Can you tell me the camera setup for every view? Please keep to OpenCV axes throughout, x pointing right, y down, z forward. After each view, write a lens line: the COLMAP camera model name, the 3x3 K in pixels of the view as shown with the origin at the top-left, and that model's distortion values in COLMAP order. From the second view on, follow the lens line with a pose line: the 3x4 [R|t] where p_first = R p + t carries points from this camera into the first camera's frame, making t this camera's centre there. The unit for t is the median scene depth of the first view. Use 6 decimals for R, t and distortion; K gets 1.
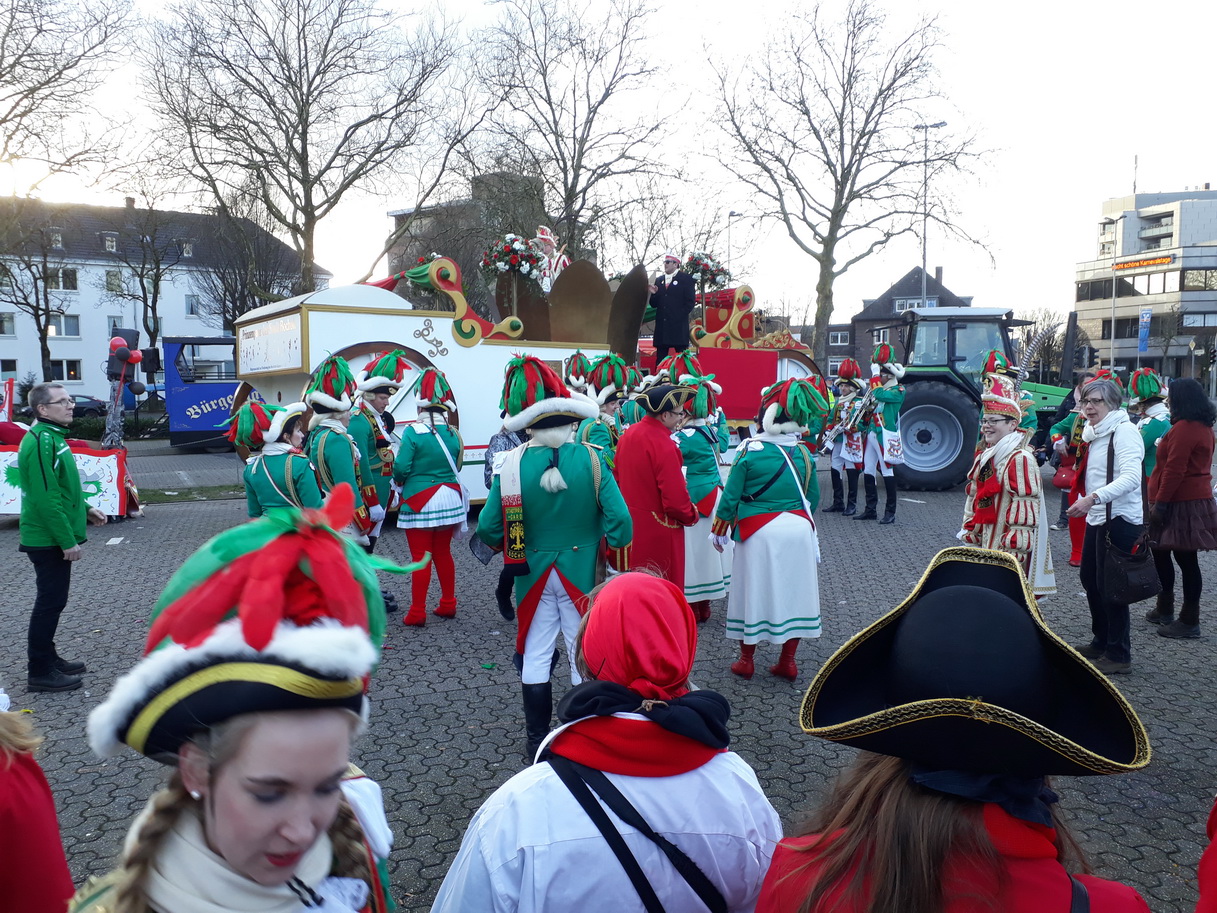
lens RADIAL K [[976.5, 0, 611.1], [0, 976.5, 466.9], [0, 0, 1]] dist [0.089540, -0.127753]
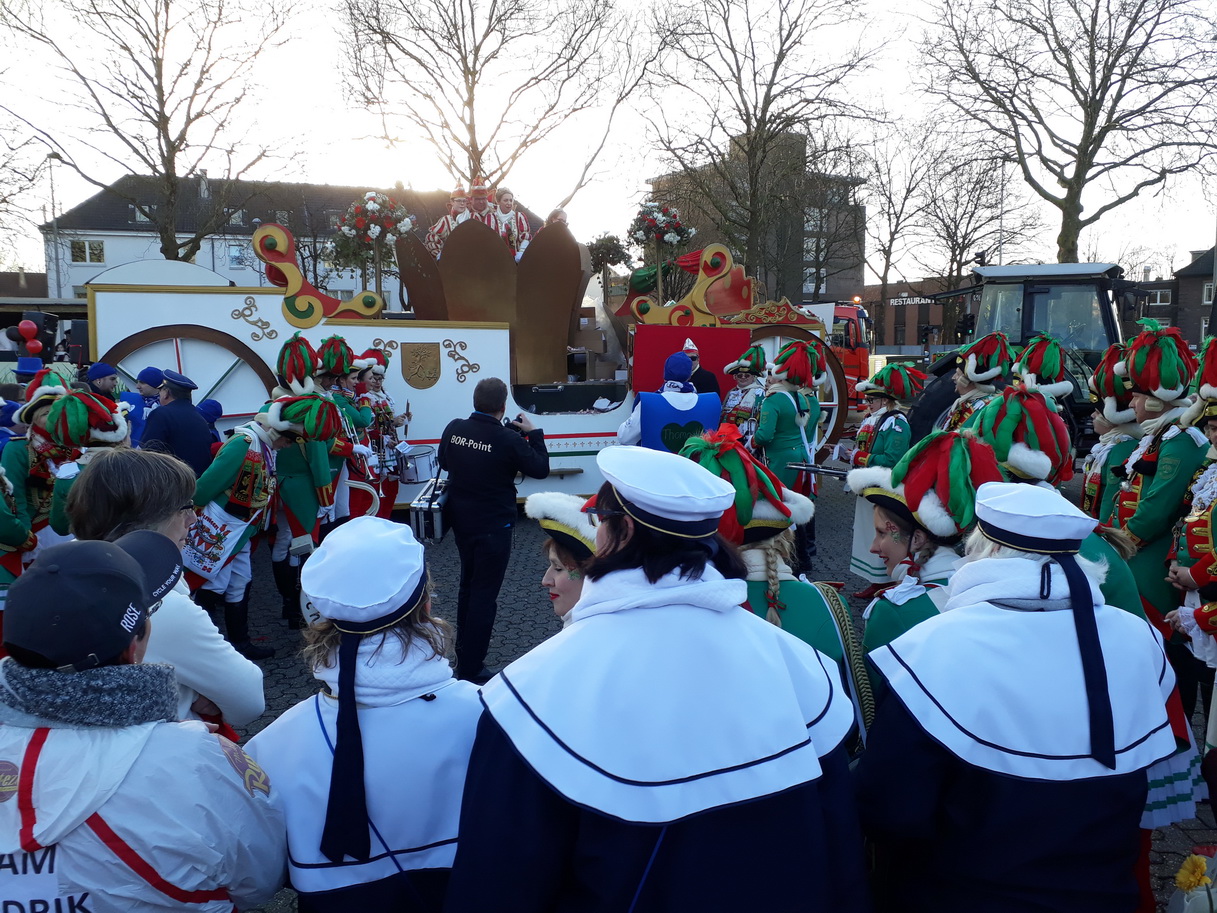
lens RADIAL K [[976.5, 0, 611.1], [0, 976.5, 466.9], [0, 0, 1]] dist [0.089540, -0.127753]
pose [[0.954099, 0.034052, -0.297551, 0.114389], [-0.024008, 0.999014, 0.037348, -0.012858], [0.298529, -0.028490, 0.953975, 0.082525]]
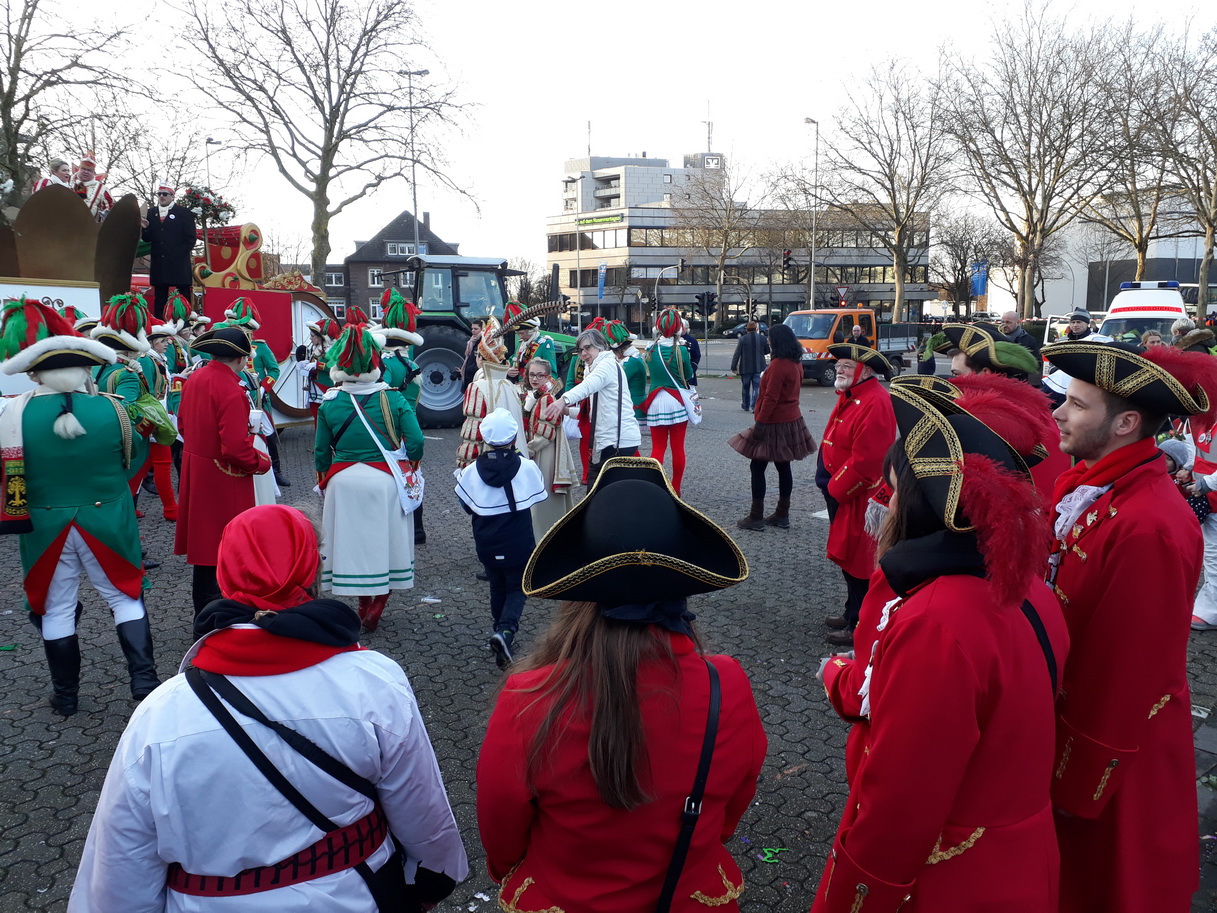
lens RADIAL K [[990.5, 0, 608.5], [0, 990.5, 456.5], [0, 0, 1]] dist [0.006498, 0.003203]
pose [[0.878836, -0.060651, 0.473254, -0.010873], [0.038916, 0.997695, 0.055595, 0.000446], [-0.475535, -0.030441, 0.879170, -0.007667]]
